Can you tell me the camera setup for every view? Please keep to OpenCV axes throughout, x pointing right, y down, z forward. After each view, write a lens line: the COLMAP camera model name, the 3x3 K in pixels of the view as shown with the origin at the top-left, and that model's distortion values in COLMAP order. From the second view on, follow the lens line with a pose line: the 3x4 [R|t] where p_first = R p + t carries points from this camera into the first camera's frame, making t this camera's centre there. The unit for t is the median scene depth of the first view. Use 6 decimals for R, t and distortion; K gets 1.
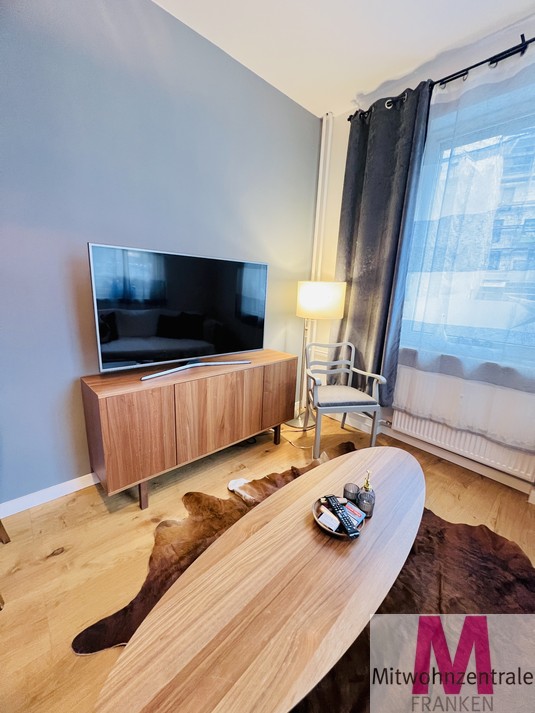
lens RADIAL K [[280.7, 0, 266.9], [0, 280.7, 358.3], [0, 0, 1]] dist [-0.007352, -0.000499]
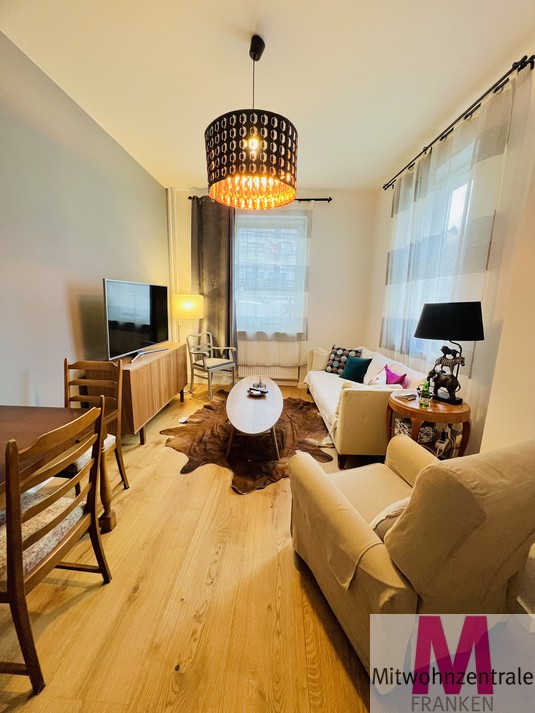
lens RADIAL K [[285.5, 0, 269.6], [0, 285.5, 356.7], [0, 0, 1]] dist [-0.004774, 0.000744]
pose [[0.701723, -0.156770, 0.694987, -0.711856], [0.166394, 0.984575, 0.054086, 0.062112], [-0.692746, 0.077688, 0.716985, -0.487379]]
